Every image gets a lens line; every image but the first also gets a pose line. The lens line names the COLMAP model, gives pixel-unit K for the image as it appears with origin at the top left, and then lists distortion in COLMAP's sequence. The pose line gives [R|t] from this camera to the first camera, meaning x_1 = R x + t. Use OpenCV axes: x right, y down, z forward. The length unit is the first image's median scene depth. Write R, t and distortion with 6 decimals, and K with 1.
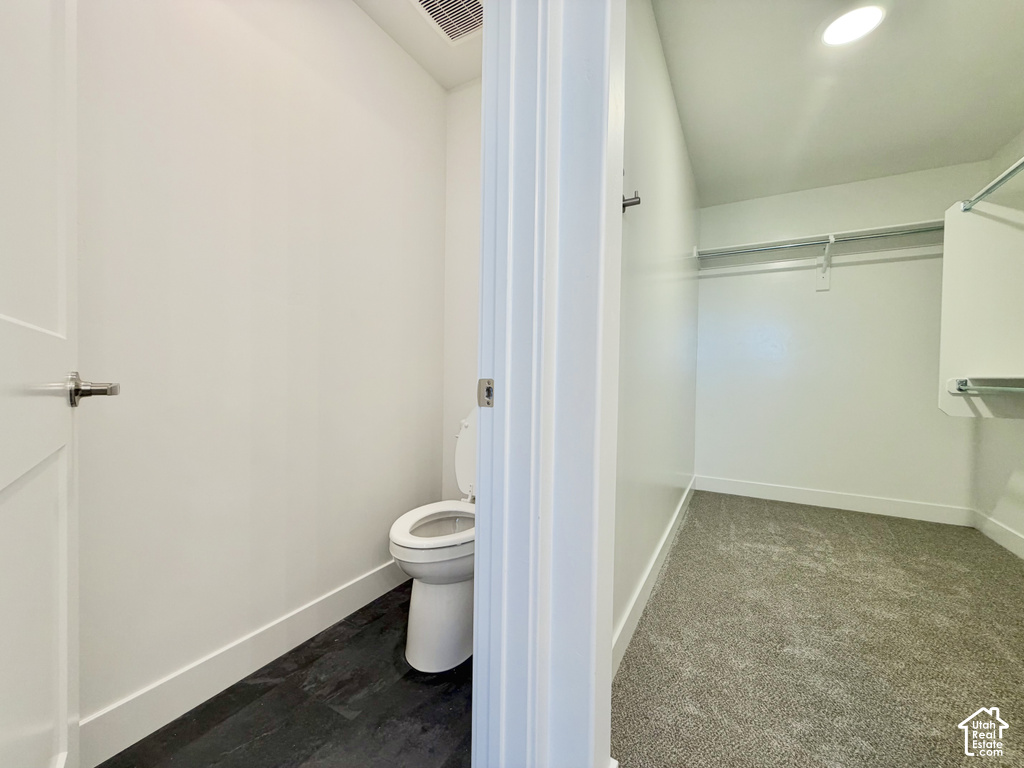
lens RADIAL K [[409.0, 0, 512.0], [0, 409.0, 384.0], [0, 0, 1]] dist [0.001560, -0.000419]
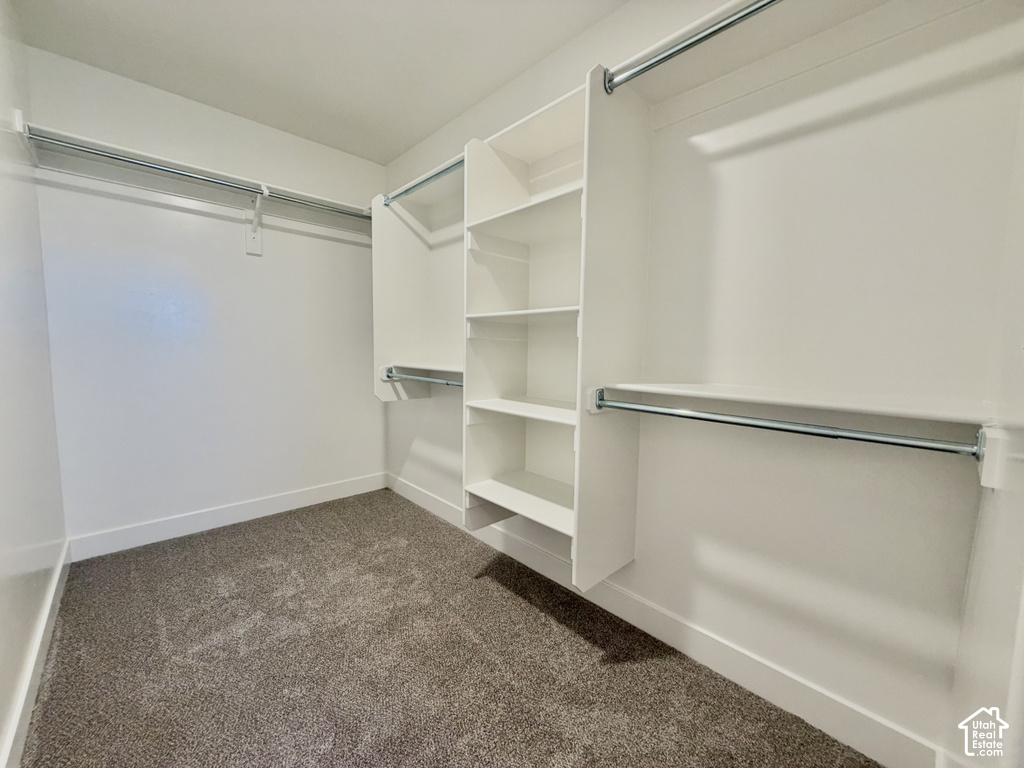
lens RADIAL K [[409.0, 0, 512.0], [0, 409.0, 384.0], [0, 0, 1]] dist [0.001560, -0.000419]
pose [[0.301164, -0.097634, 0.948561, 0.168774], [0.004907, 0.994890, 0.100844, -0.073424], [-0.953560, -0.025716, 0.300104, 0.363715]]
